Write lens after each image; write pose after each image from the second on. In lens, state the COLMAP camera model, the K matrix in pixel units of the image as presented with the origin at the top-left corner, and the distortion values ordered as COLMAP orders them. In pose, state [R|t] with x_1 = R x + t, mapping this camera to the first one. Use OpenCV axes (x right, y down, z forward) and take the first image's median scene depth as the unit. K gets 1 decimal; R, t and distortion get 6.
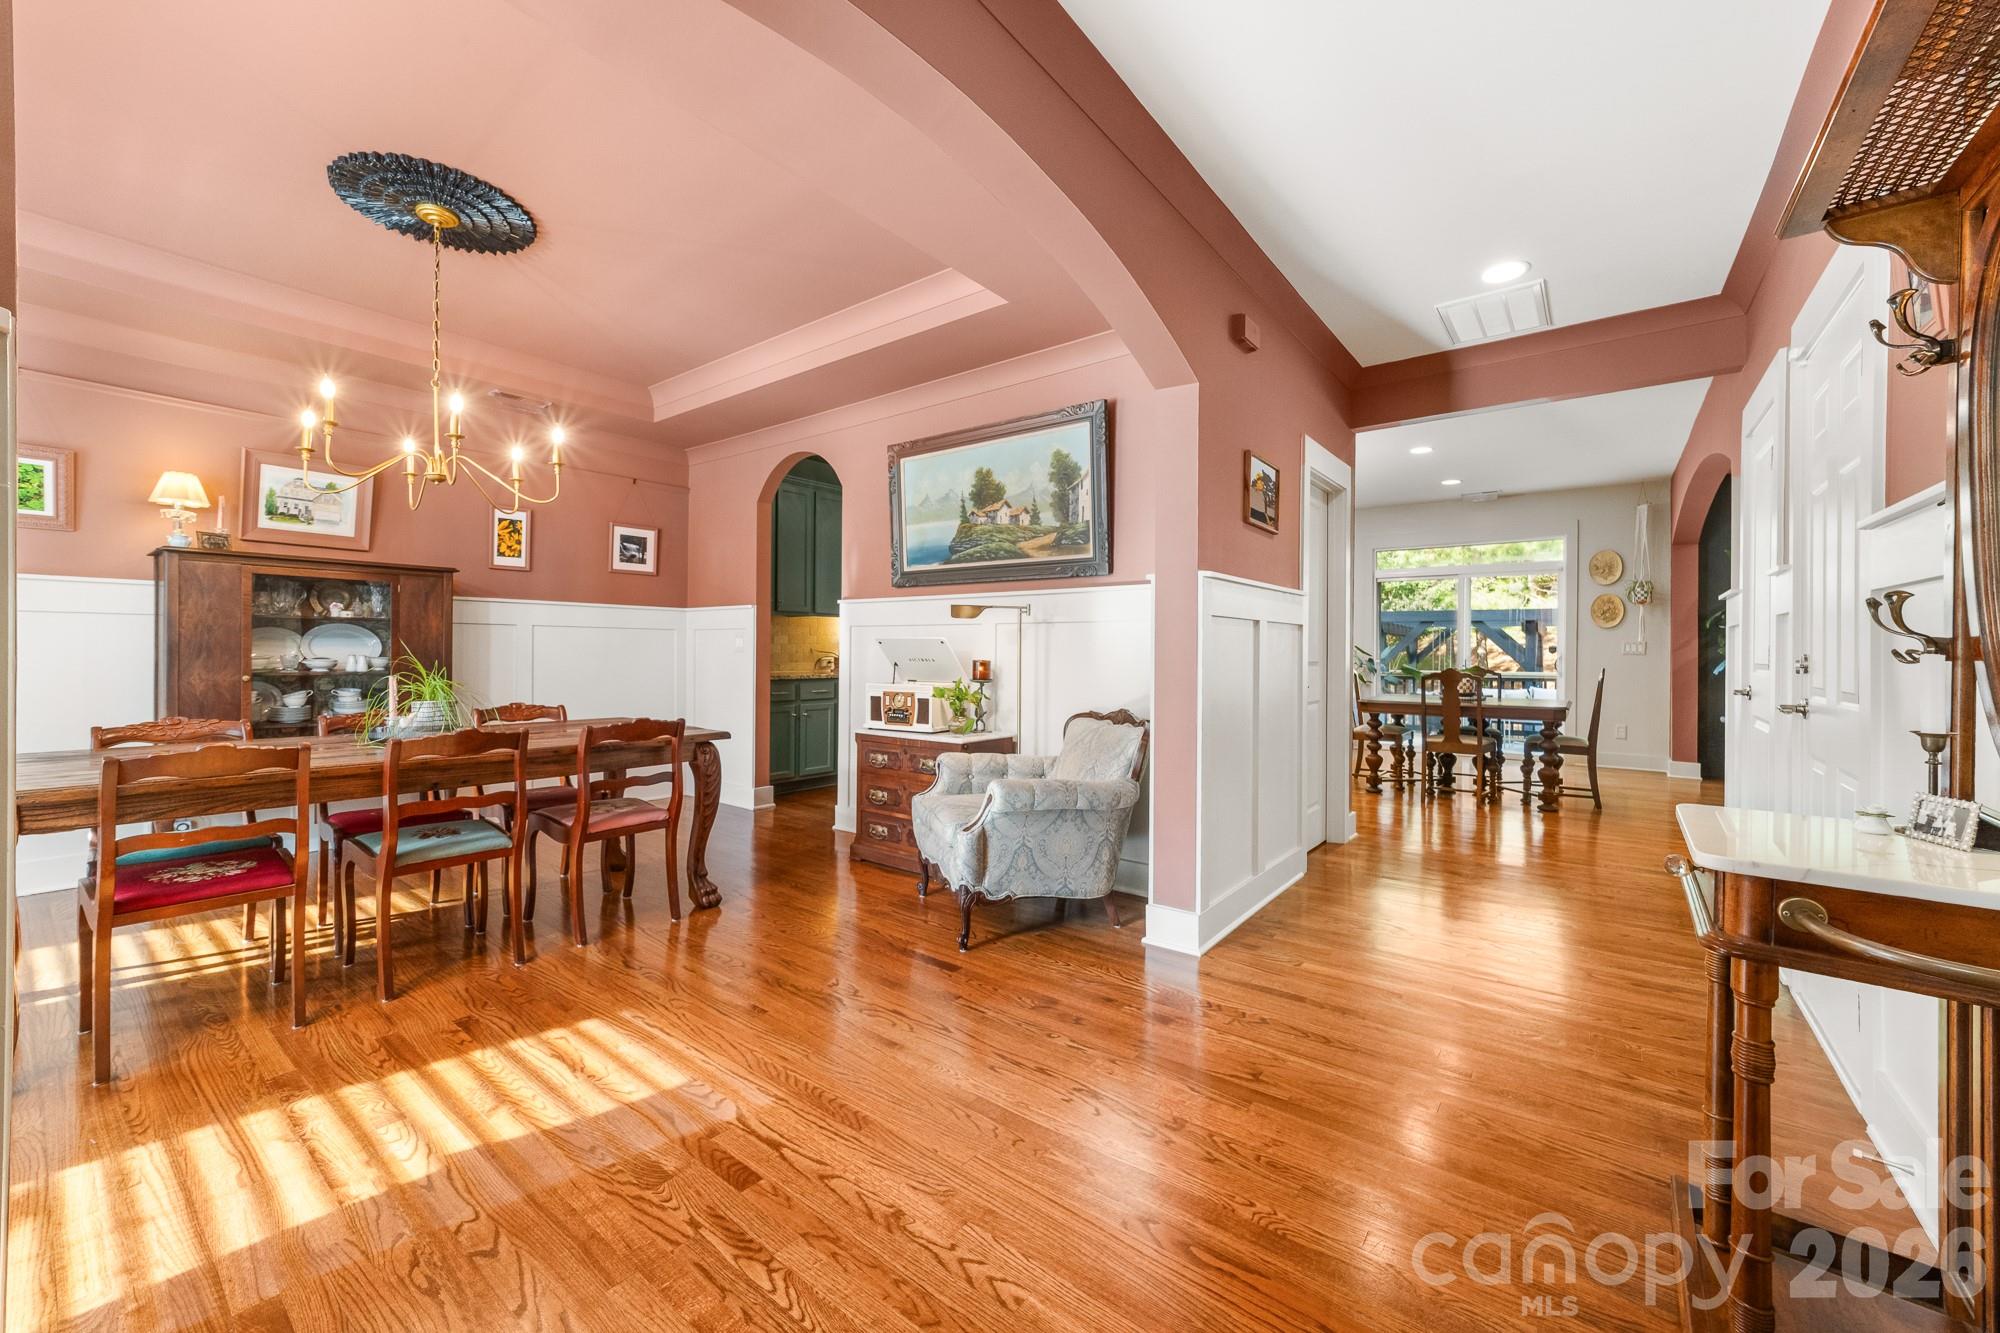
lens RADIAL K [[781.7, 0, 993.7], [0, 781.7, 649.3], [0, 0, 1]] dist [-0.018716, 0.010380]
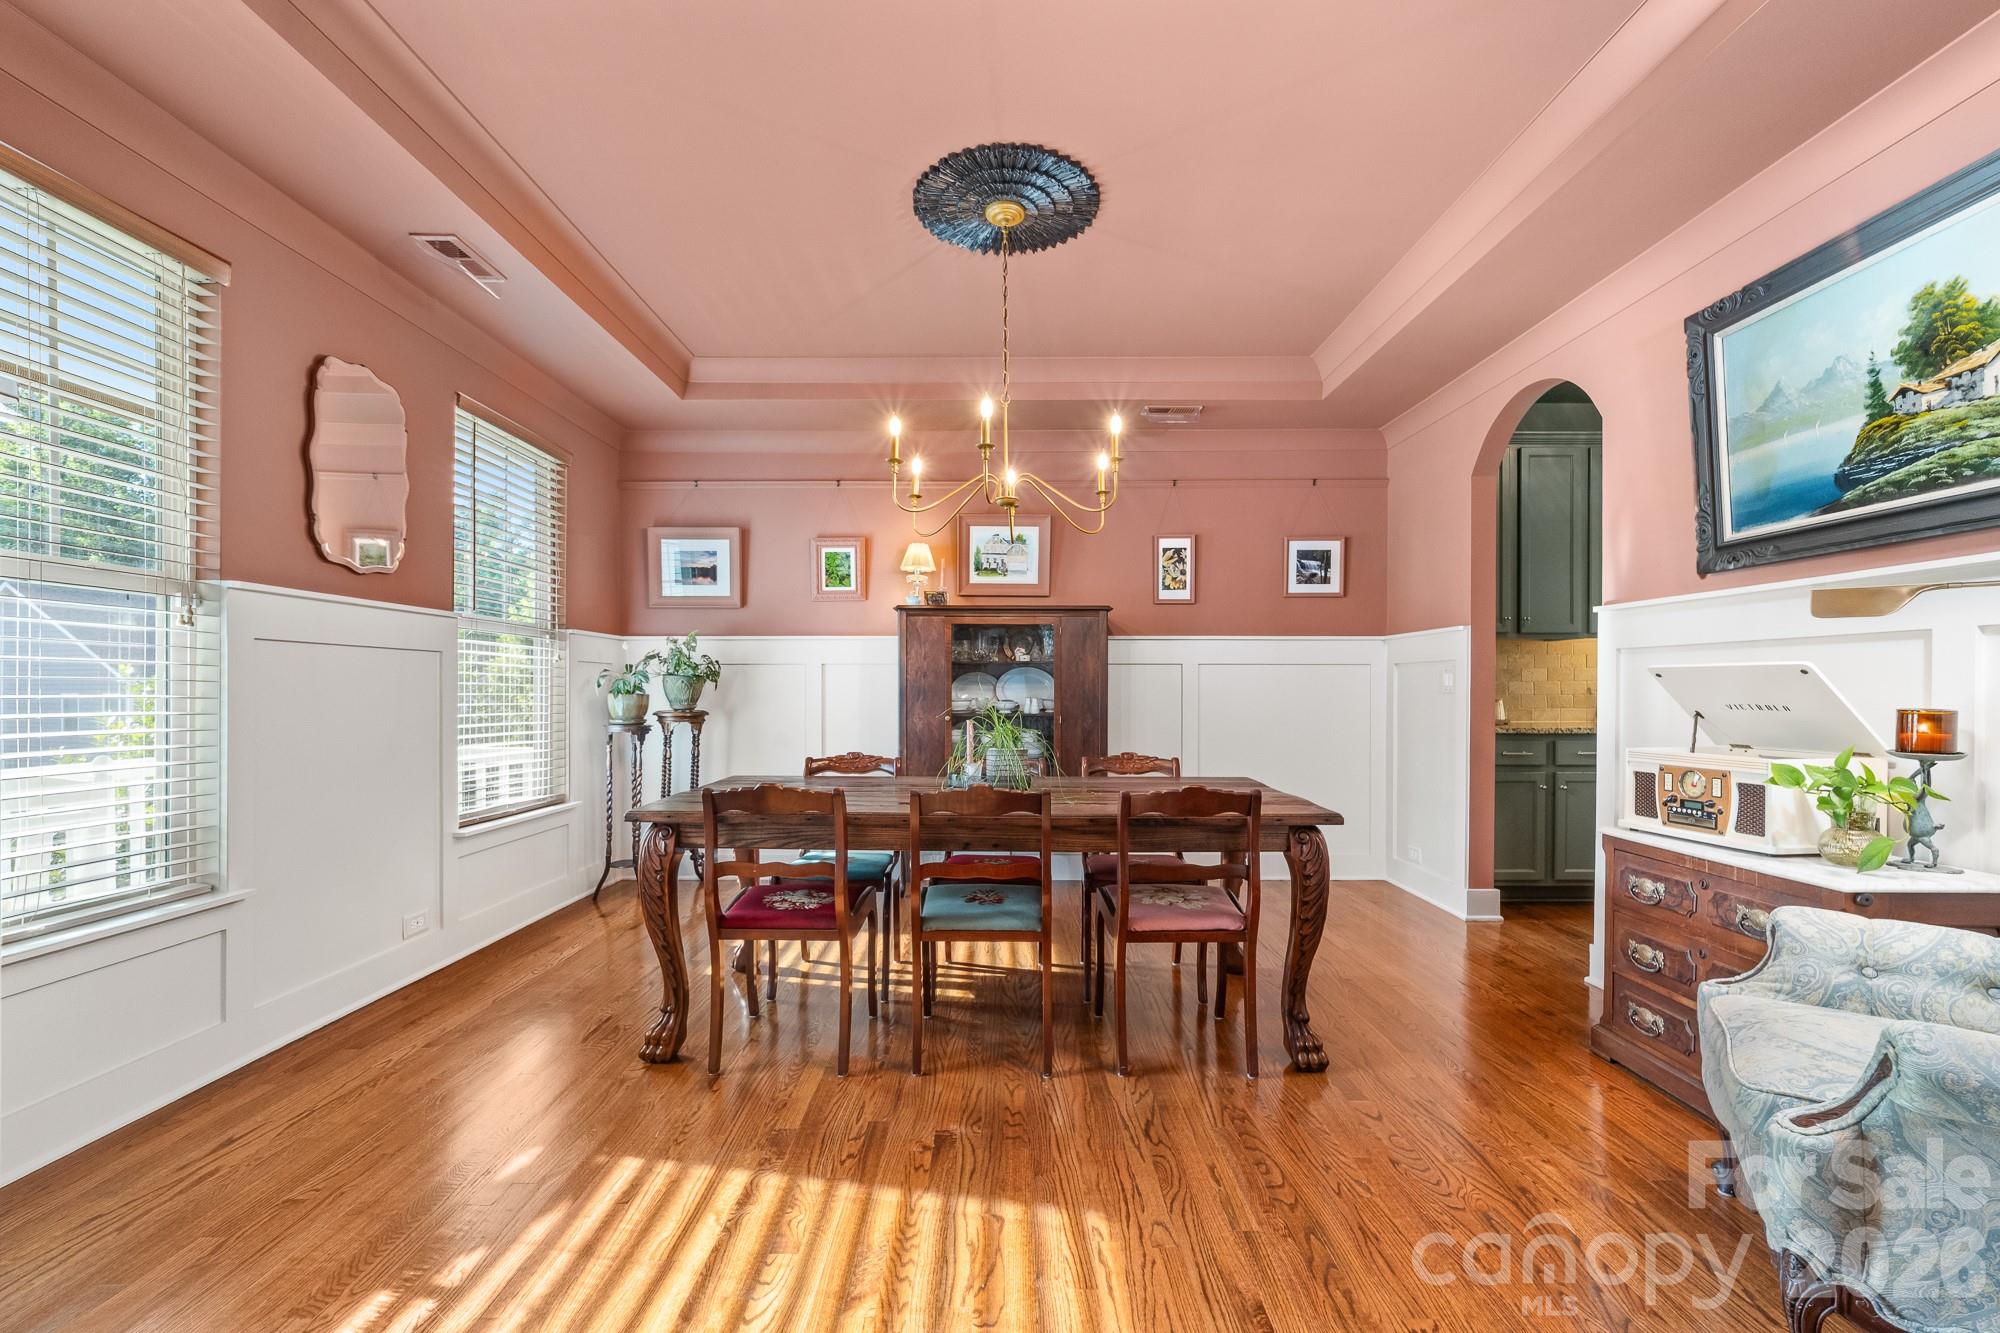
lens RADIAL K [[845.0, 0, 1001.0], [0, 845.0, 694.0], [0, 0, 1]] dist [-0.016268, 0.012215]
pose [[0.615082, -0.002802, -0.788458, 0.038971], [0.006682, 0.999976, 0.001659, 0.000512], [0.788435, -0.006289, 0.615086, 0.278150]]
